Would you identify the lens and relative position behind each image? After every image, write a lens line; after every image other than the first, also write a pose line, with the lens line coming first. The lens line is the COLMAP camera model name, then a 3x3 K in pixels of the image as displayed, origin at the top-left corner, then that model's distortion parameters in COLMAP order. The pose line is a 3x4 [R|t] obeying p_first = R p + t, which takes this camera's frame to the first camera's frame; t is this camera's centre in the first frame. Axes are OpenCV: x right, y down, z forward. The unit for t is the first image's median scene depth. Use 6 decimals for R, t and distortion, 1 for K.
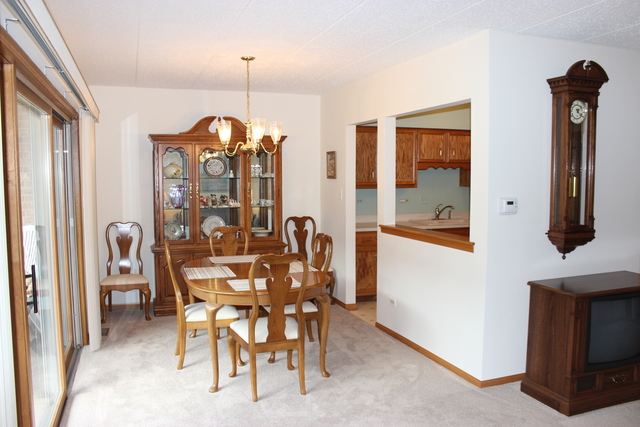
lens RADIAL K [[529.5, 0, 320.4], [0, 529.5, 212.2], [0, 0, 1]] dist [-0.144146, 0.114697]
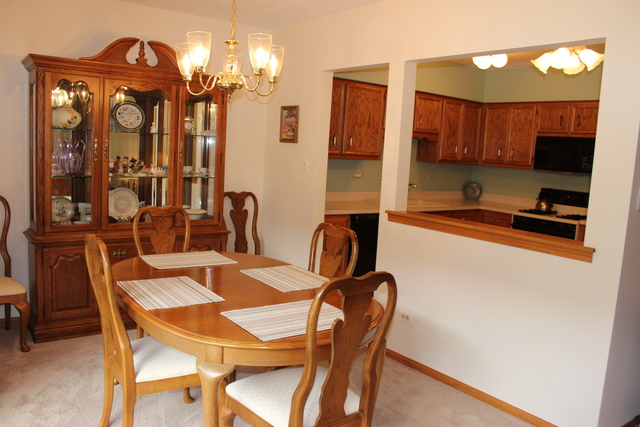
lens RADIAL K [[529.5, 0, 321.2], [0, 529.5, 209.1], [0, 0, 1]] dist [-0.144146, 0.114697]
pose [[0.955360, 0.023241, 0.294528, -0.250466], [-0.038625, 0.998170, 0.046523, -0.010995], [-0.292908, -0.055822, 0.954510, 0.451736]]
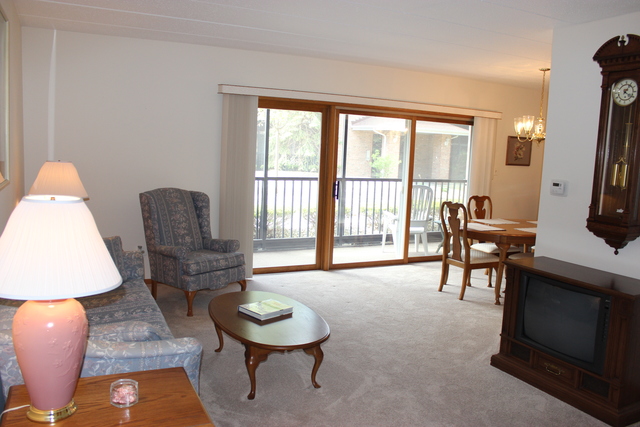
lens RADIAL K [[529.5, 0, 324.0], [0, 529.5, 216.8], [0, 0, 1]] dist [-0.144146, 0.114697]
pose [[0.124456, 0.141776, -0.982044, 1.304088], [-0.116919, 0.984939, 0.127376, -0.030387], [0.985312, 0.098967, 0.139158, 0.360551]]
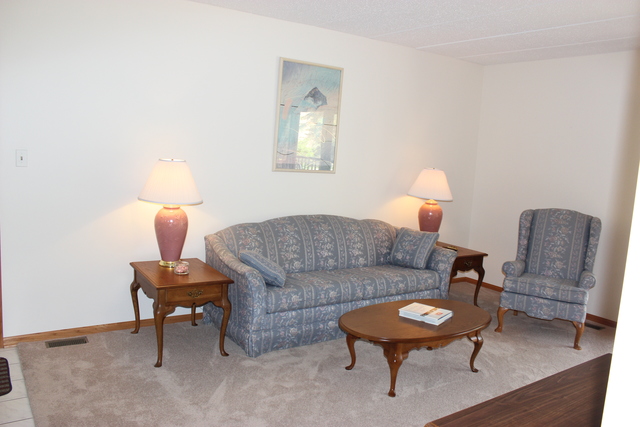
lens RADIAL K [[529.5, 0, 319.3], [0, 529.5, 215.5], [0, 0, 1]] dist [-0.144146, 0.114697]
pose [[-0.967294, -0.025912, -0.252331, 0.804022], [-0.076192, 0.978512, 0.191595, -0.064306], [0.241944, 0.204555, -0.948483, 1.198674]]
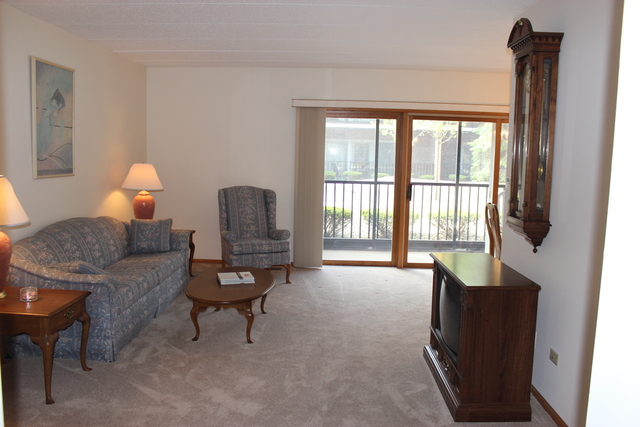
lens RADIAL K [[529.5, 0, 321.9], [0, 529.5, 215.2], [0, 0, 1]] dist [-0.144146, 0.114697]
pose [[-0.361591, 0.107473, -0.926122, 1.391857], [-0.087983, 0.984968, 0.148653, -0.064744], [0.928176, 0.135234, -0.346700, 0.973575]]
